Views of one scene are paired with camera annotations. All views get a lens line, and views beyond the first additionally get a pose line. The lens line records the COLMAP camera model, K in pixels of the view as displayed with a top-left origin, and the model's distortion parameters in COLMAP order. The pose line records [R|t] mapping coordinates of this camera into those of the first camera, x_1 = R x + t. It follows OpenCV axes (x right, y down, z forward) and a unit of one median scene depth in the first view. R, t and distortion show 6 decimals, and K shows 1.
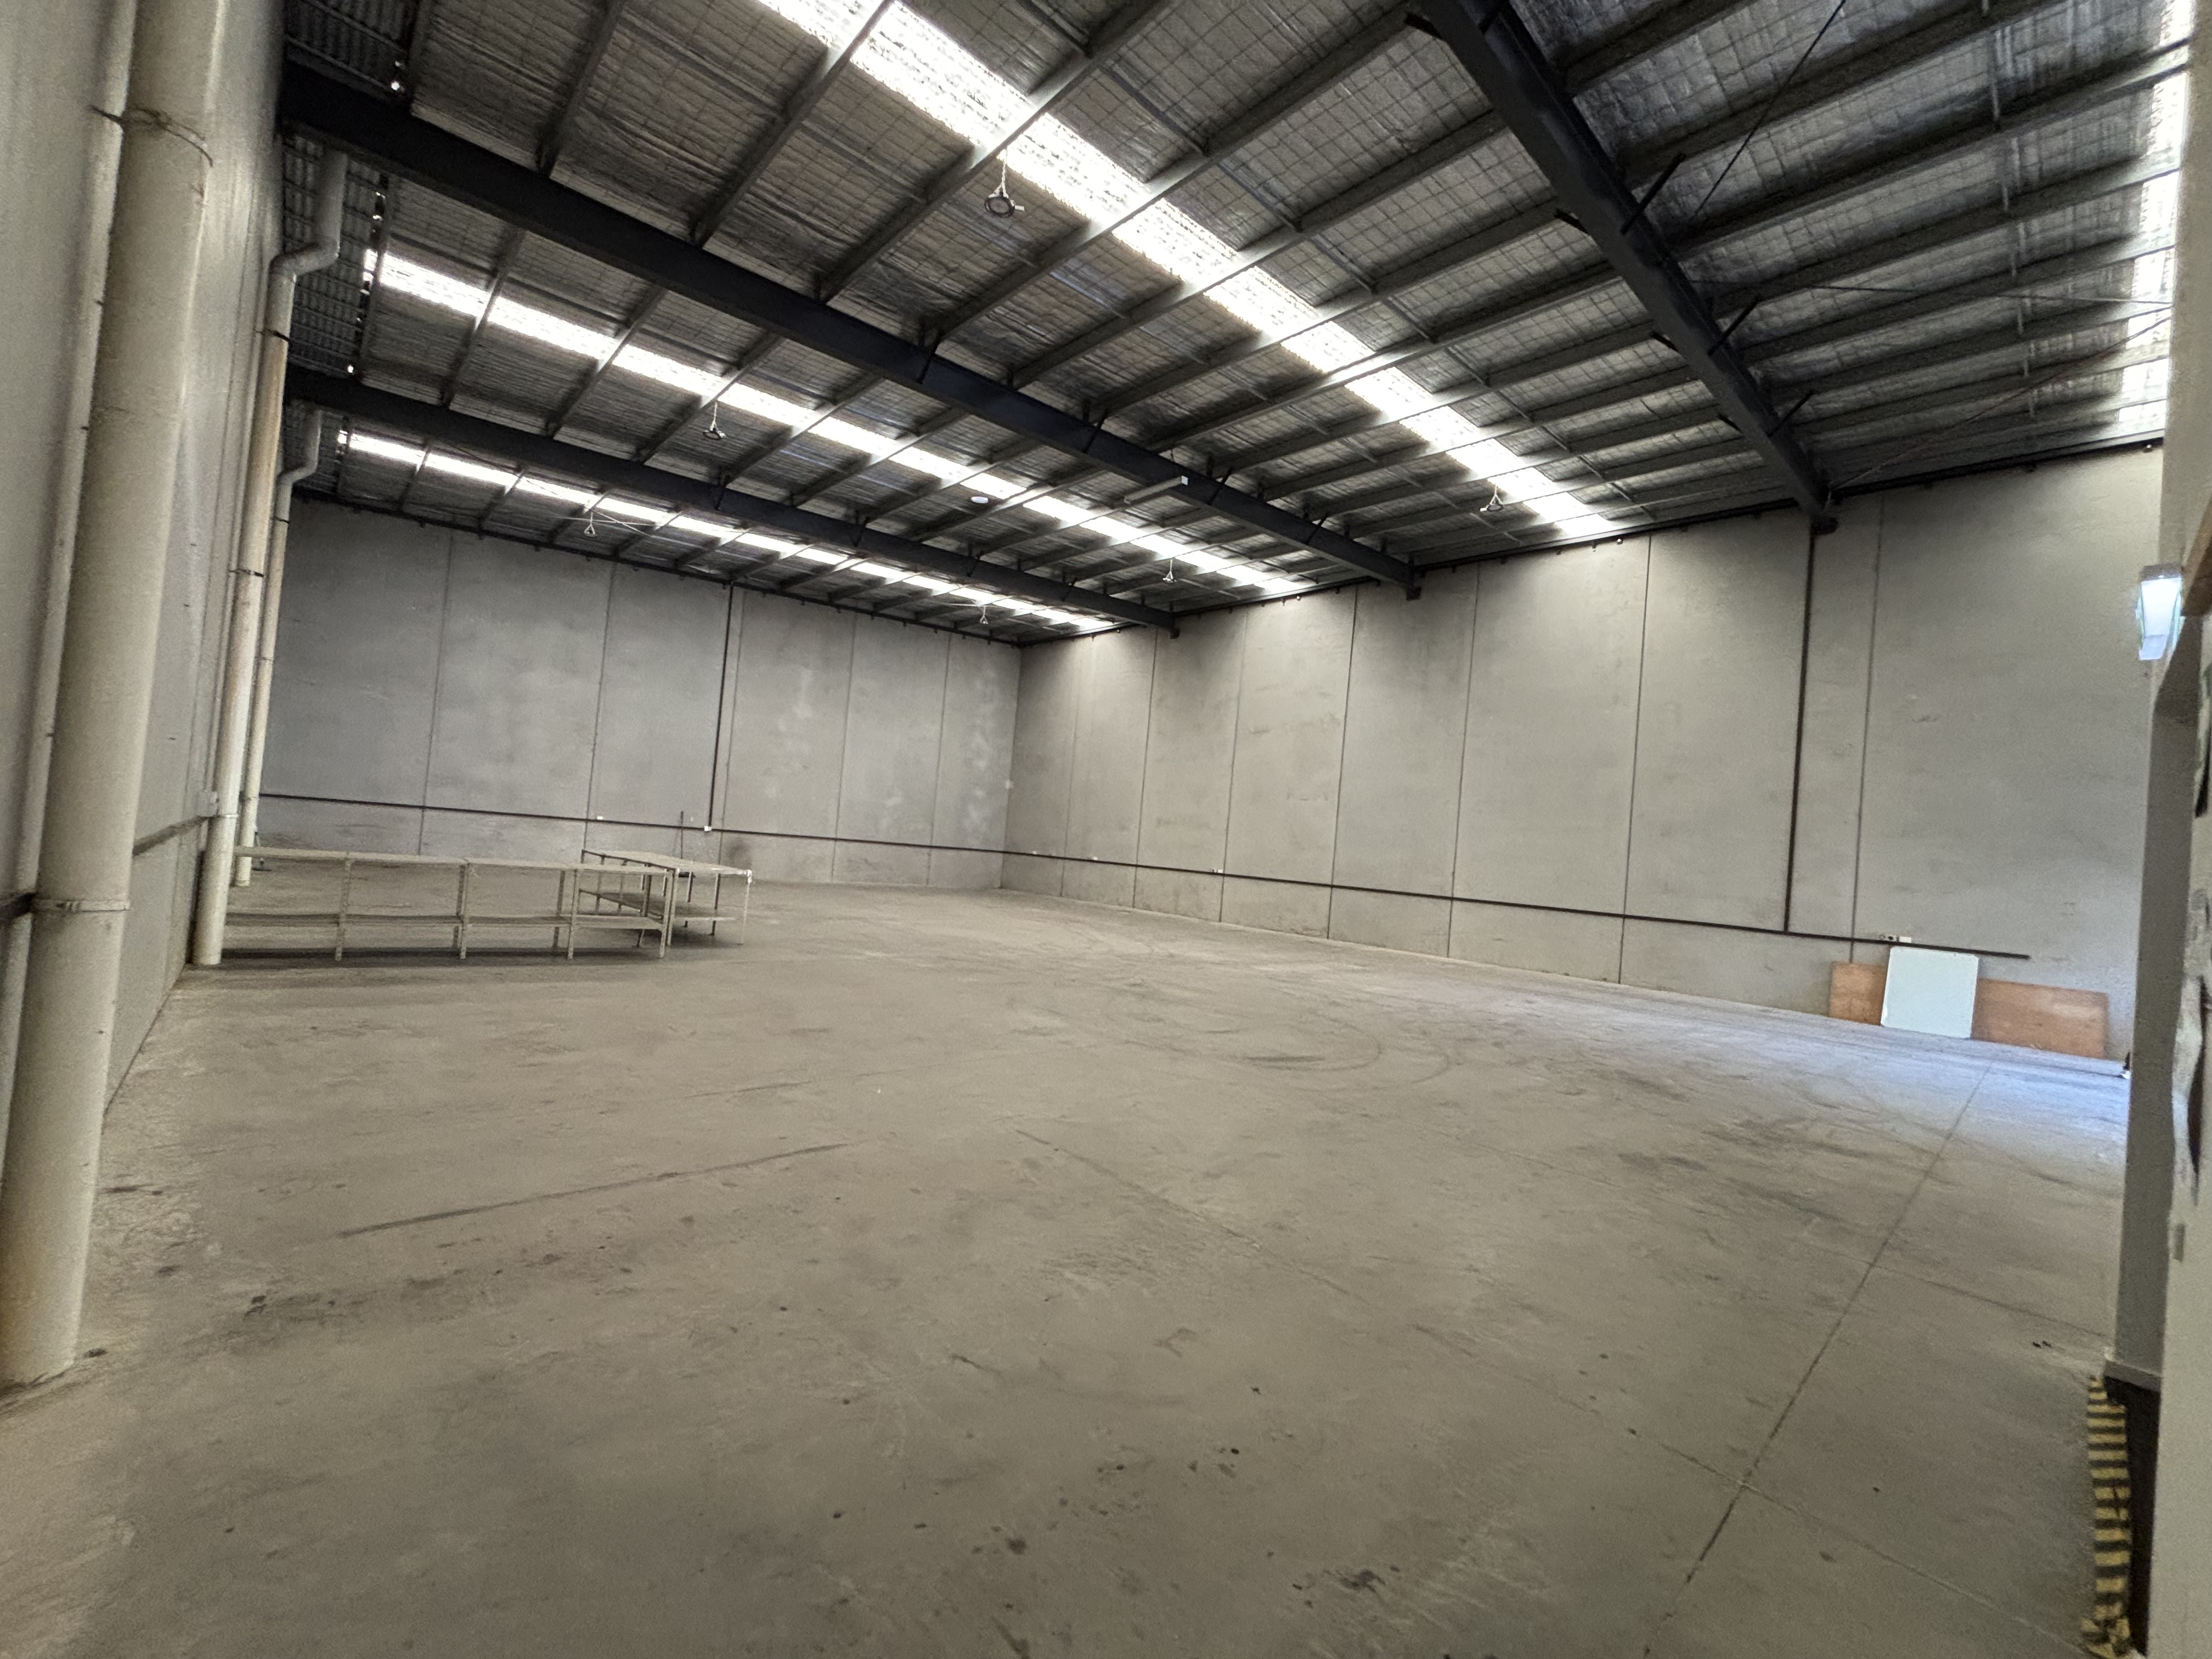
lens RADIAL K [[889.1, 0, 1094.0], [0, 889.1, 843.4], [0, 0, 1]] dist [-0.002673, -0.000086]
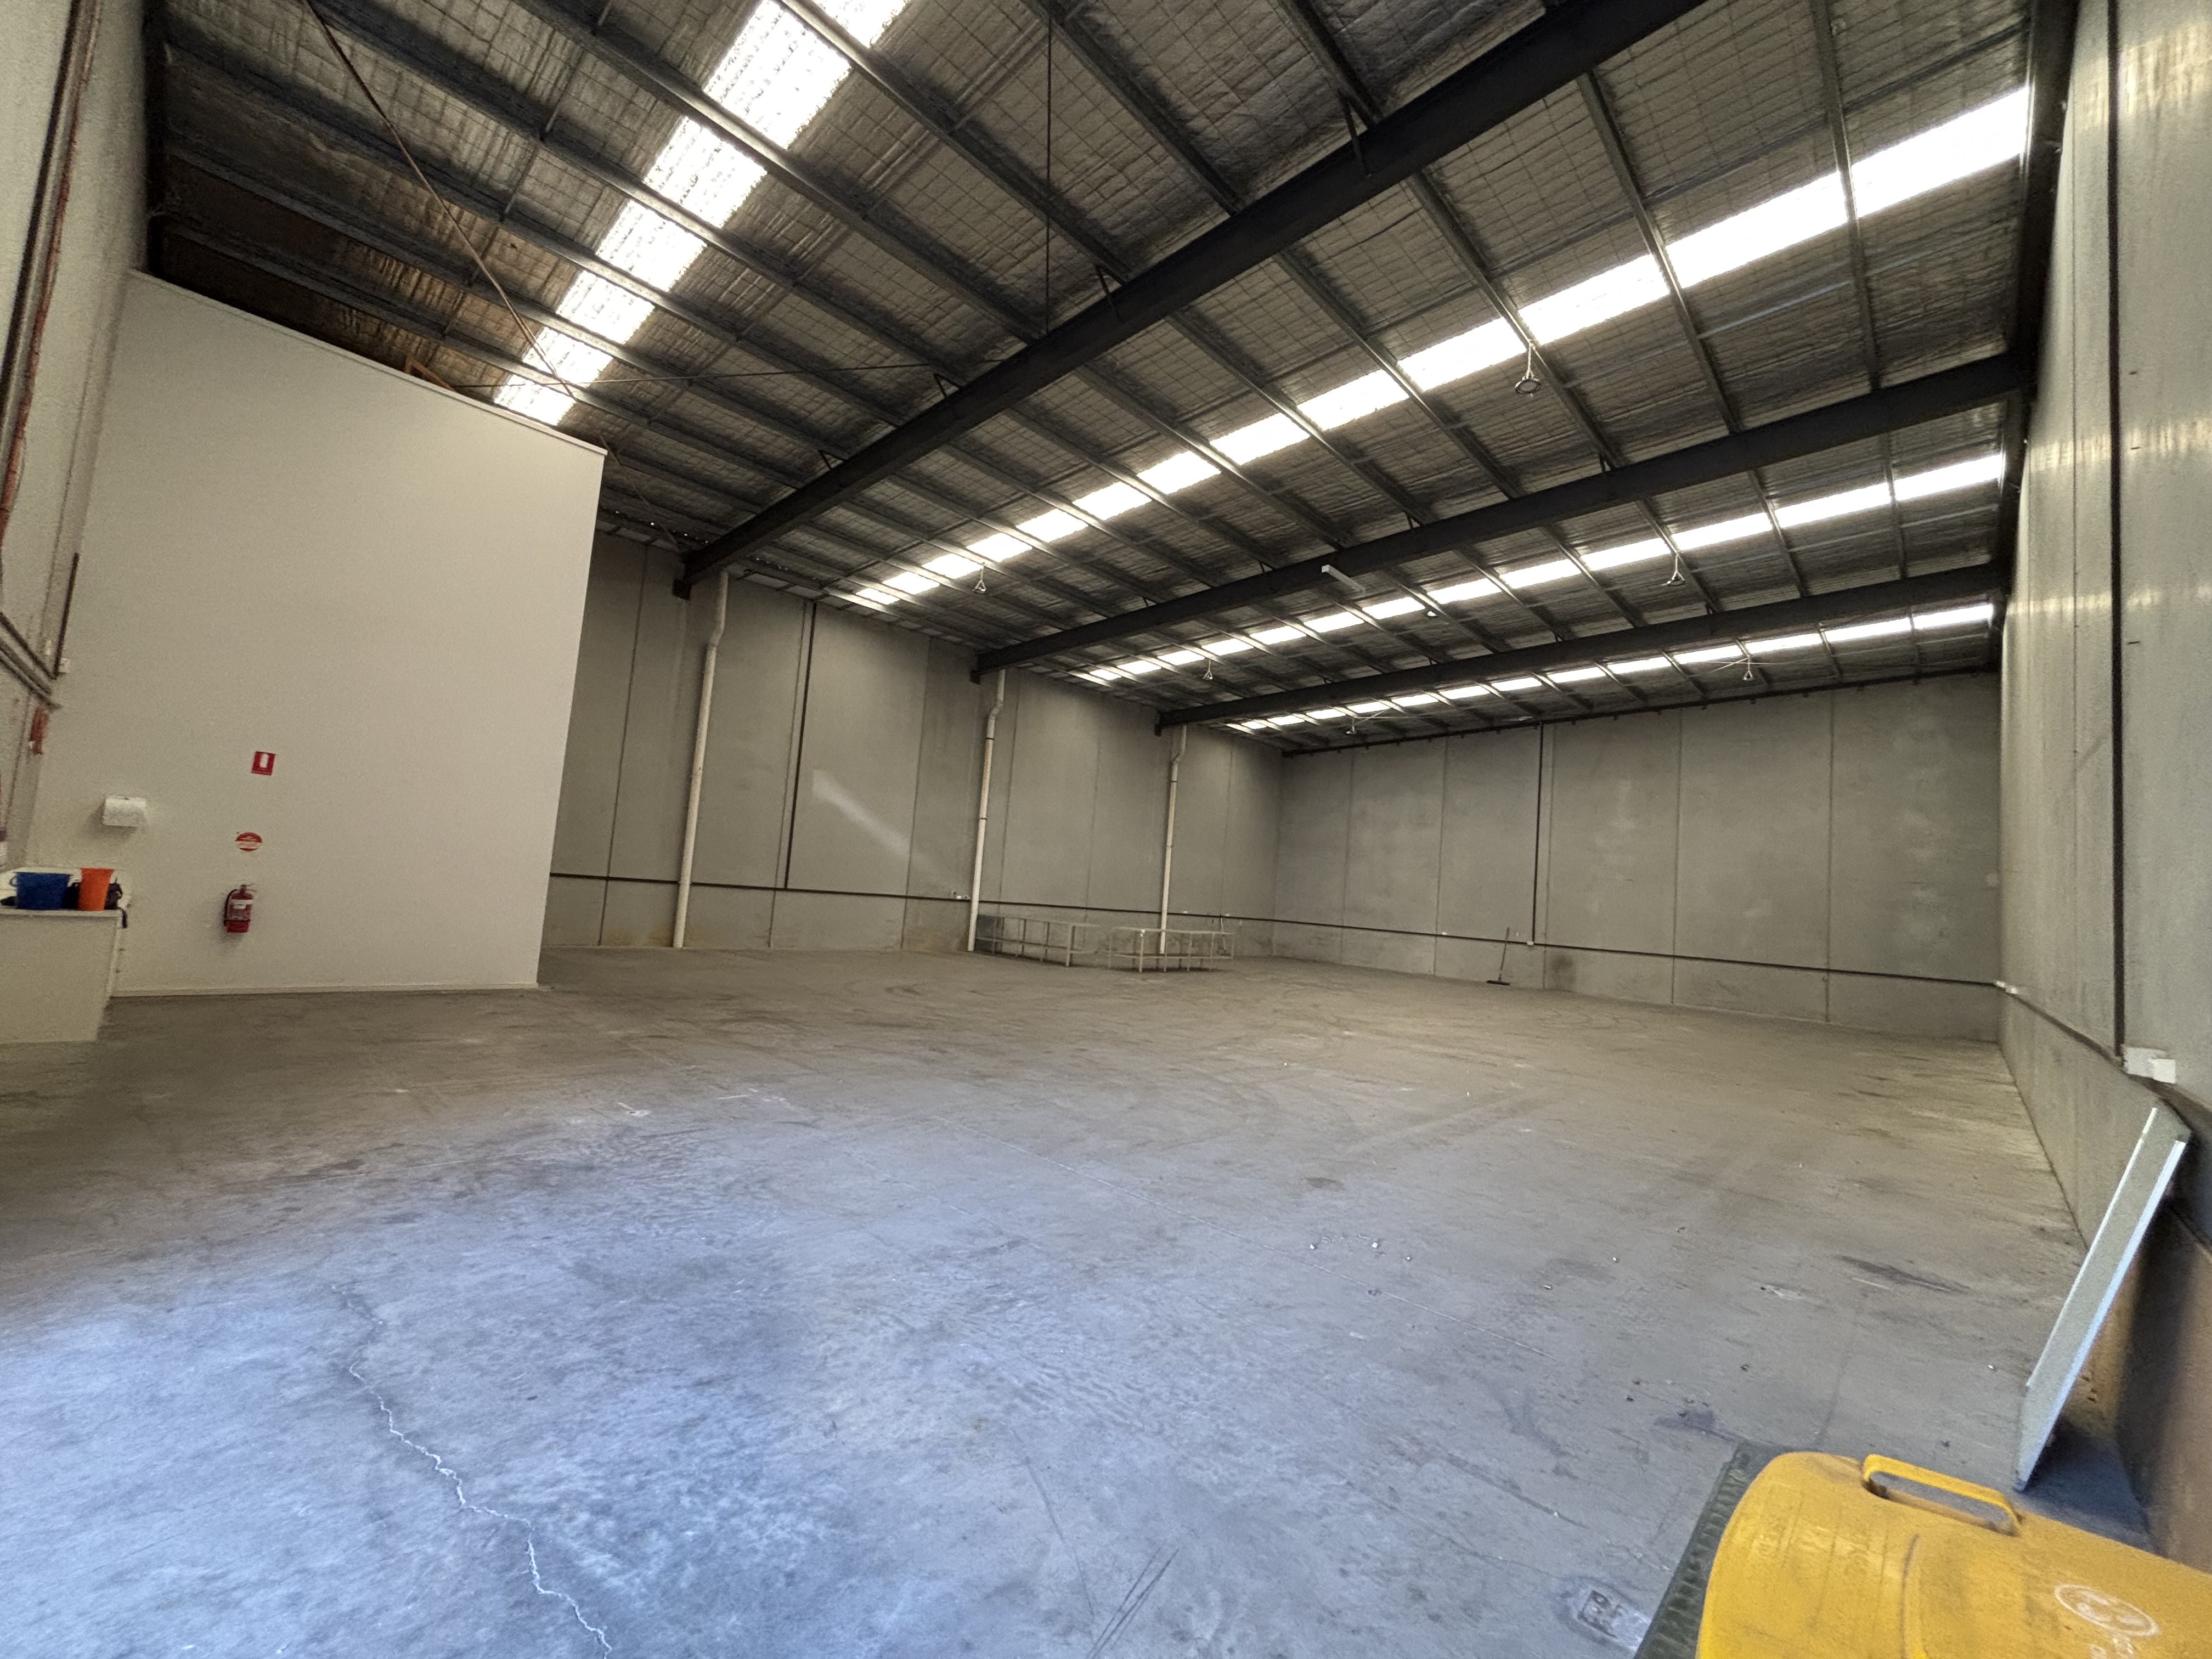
lens RADIAL K [[889.1, 0, 1116.3], [0, 889.1, 842.1], [0, 0, 1]] dist [-0.002673, -0.000086]
pose [[0.072870, -0.141553, -0.987245, 0.592124], [-0.067045, 0.986942, -0.146459, 0.052348], [0.995085, 0.076863, 0.062428, 0.378416]]
